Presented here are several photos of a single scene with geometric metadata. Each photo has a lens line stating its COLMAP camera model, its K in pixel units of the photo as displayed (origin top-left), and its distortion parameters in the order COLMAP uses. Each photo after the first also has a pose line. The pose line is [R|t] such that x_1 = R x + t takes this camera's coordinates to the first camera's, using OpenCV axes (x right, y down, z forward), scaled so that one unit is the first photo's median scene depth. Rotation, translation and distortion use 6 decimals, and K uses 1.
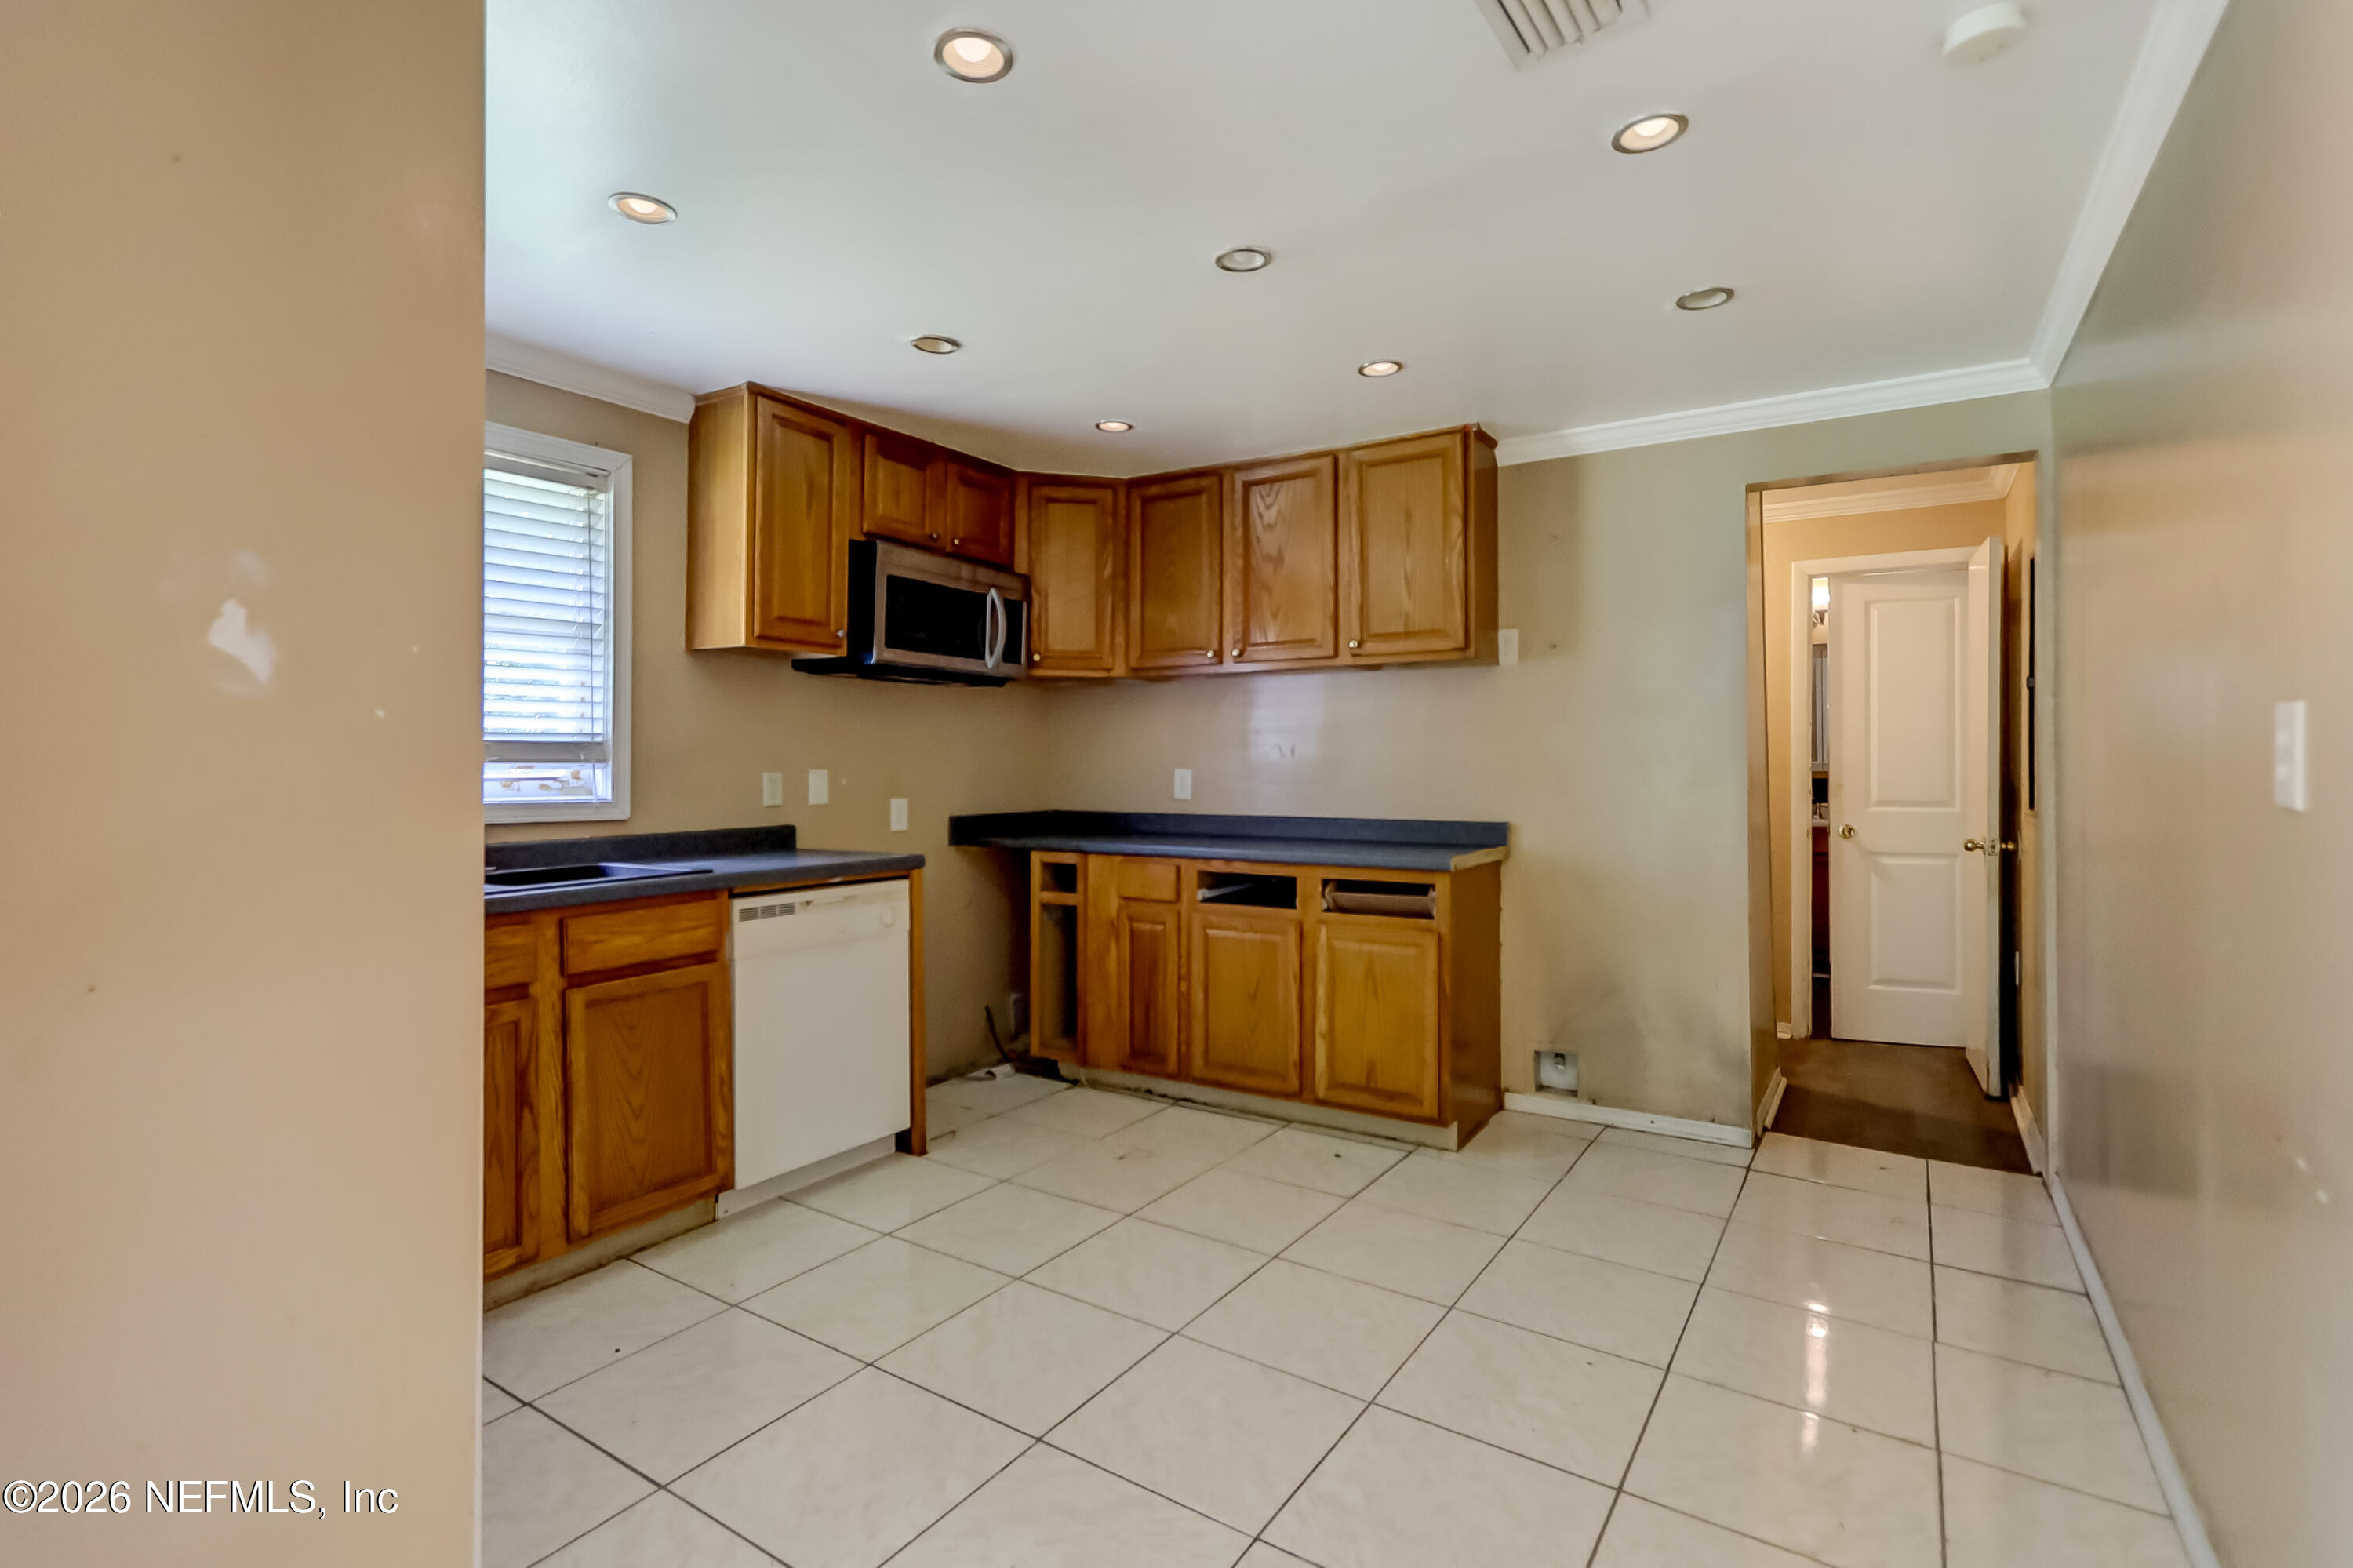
lens RADIAL K [[1097.8, 0, 1174.4], [0, 1097.8, 769.3], [0, 0, 1]] dist [0.008883, 0.000067]
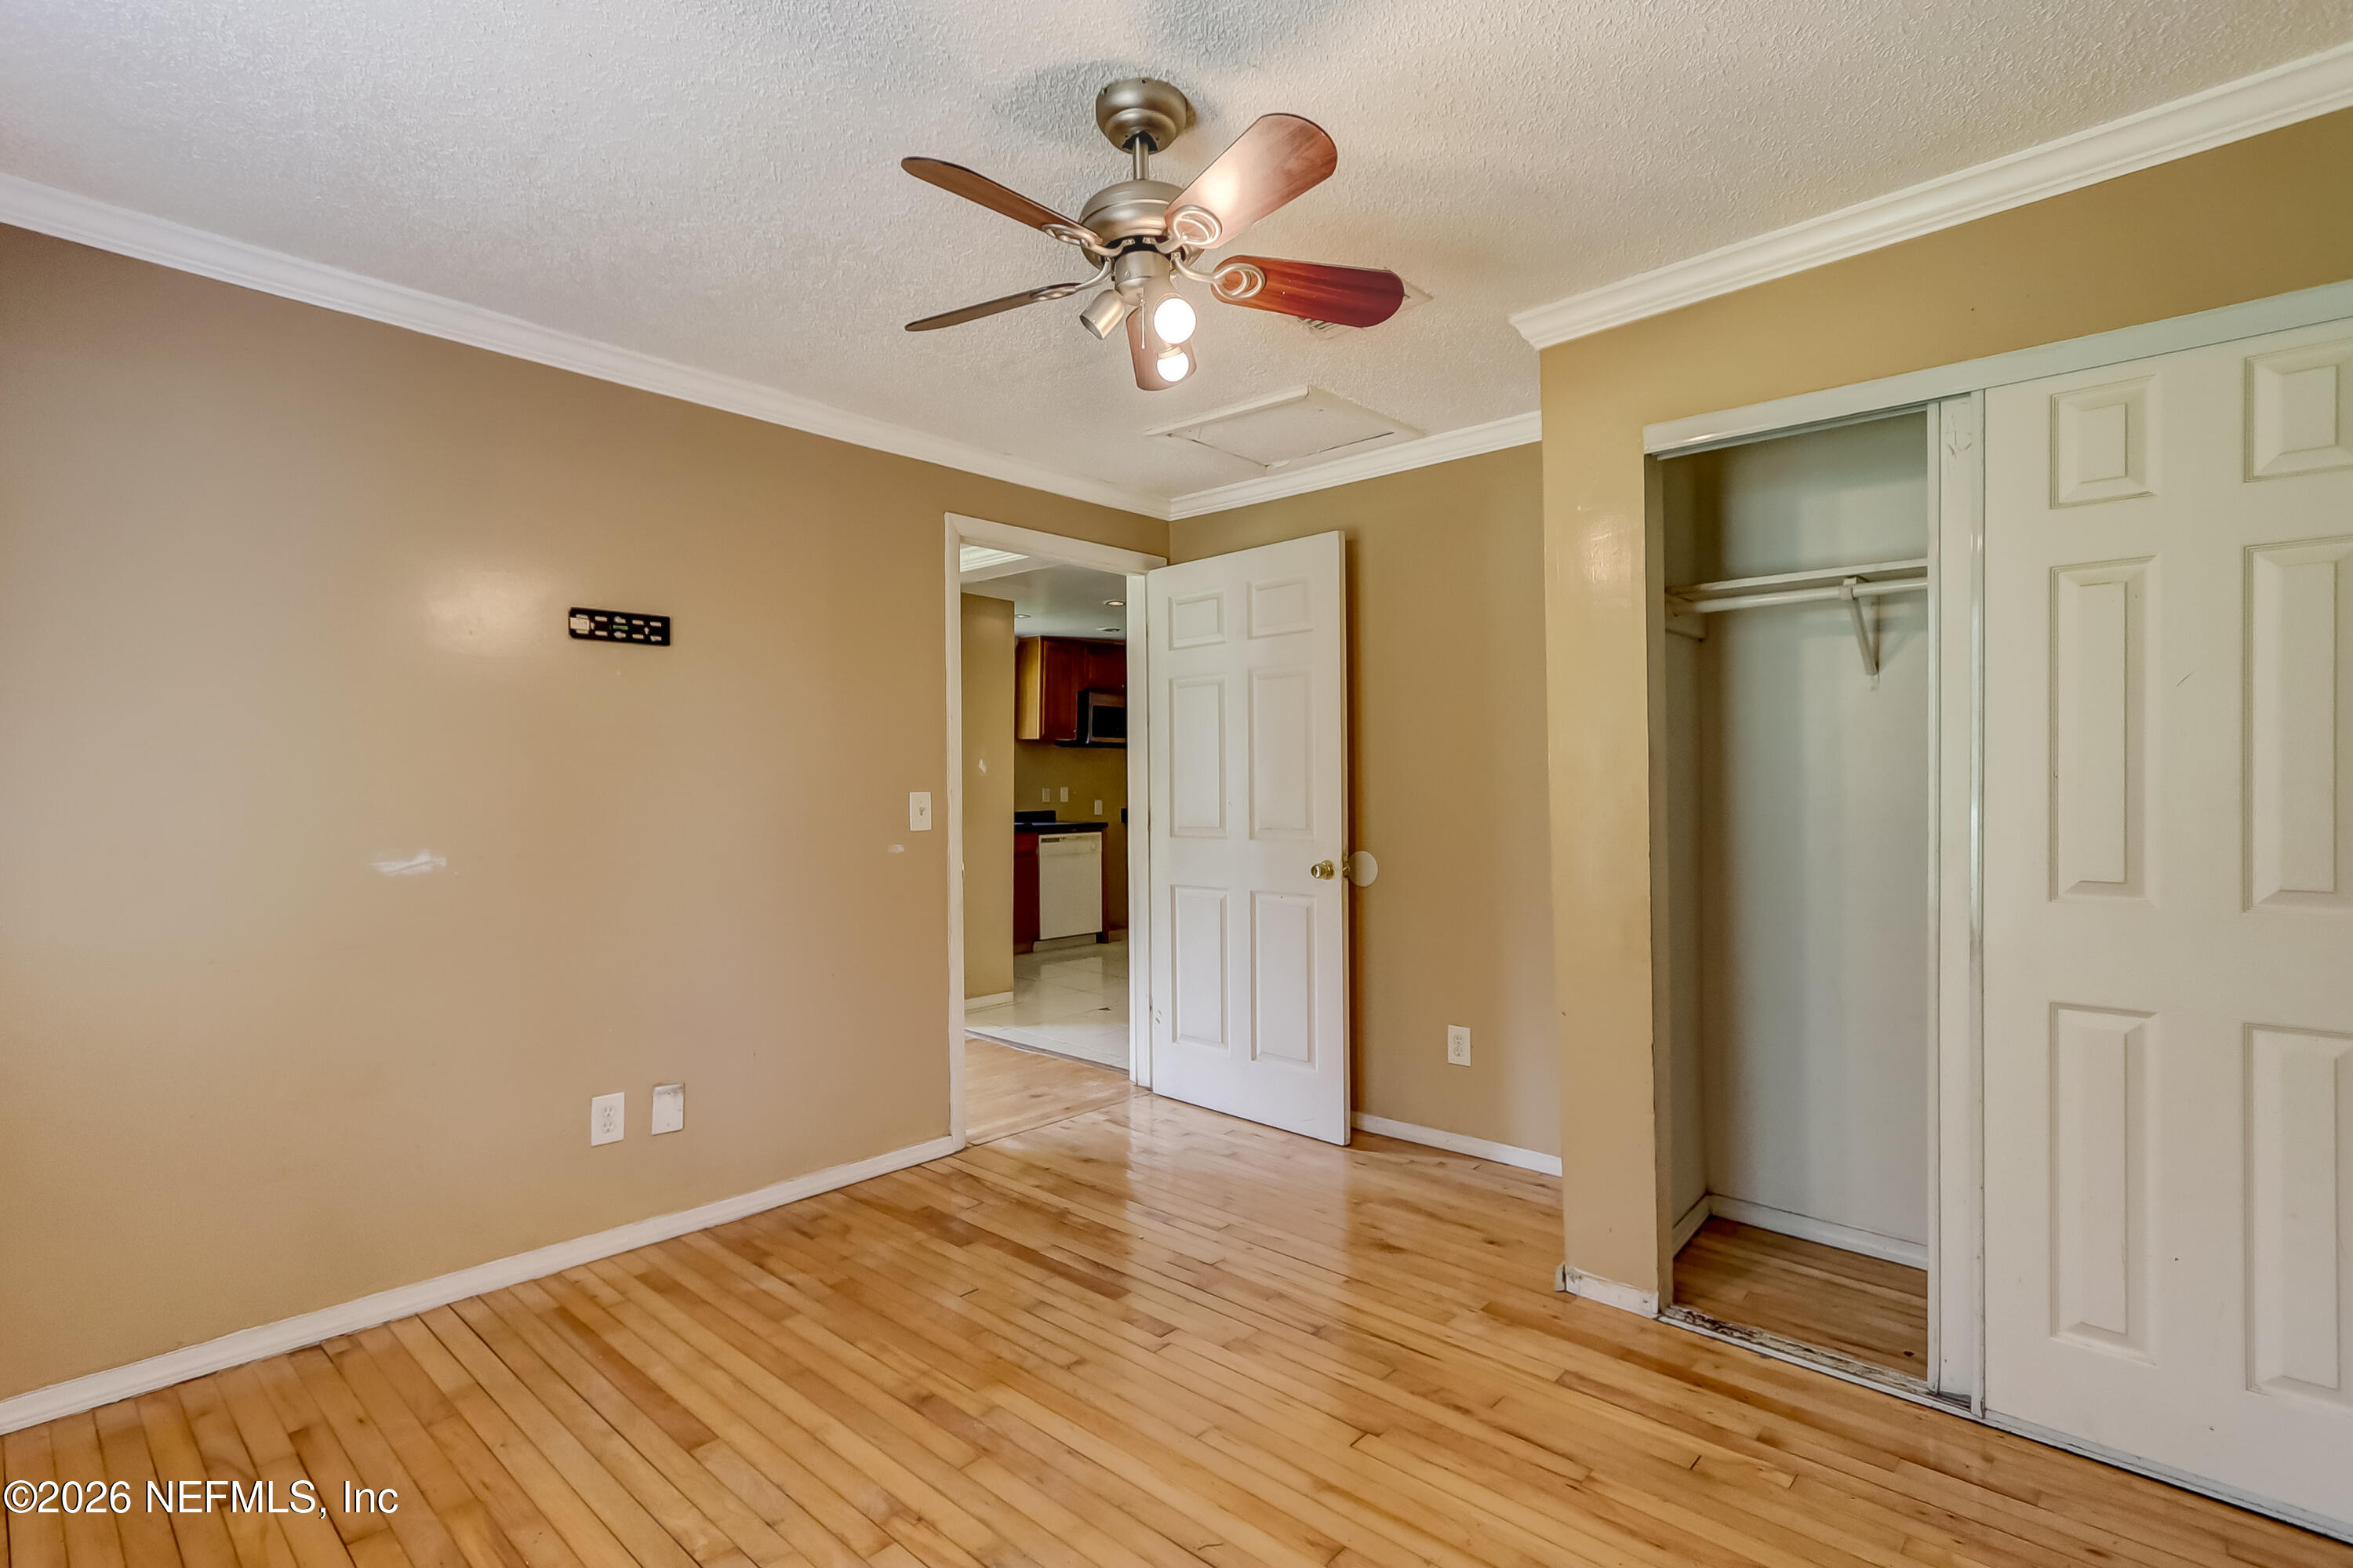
lens RADIAL K [[1097.8, 0, 1169.3], [0, 1097.8, 783.8], [0, 0, 1]] dist [0.008883, 0.000067]
pose [[0.982941, 0.002089, -0.183911, 0.353692], [-0.001758, 0.999997, 0.001964, -0.012523], [0.183914, -0.001607, 0.982941, -1.367341]]
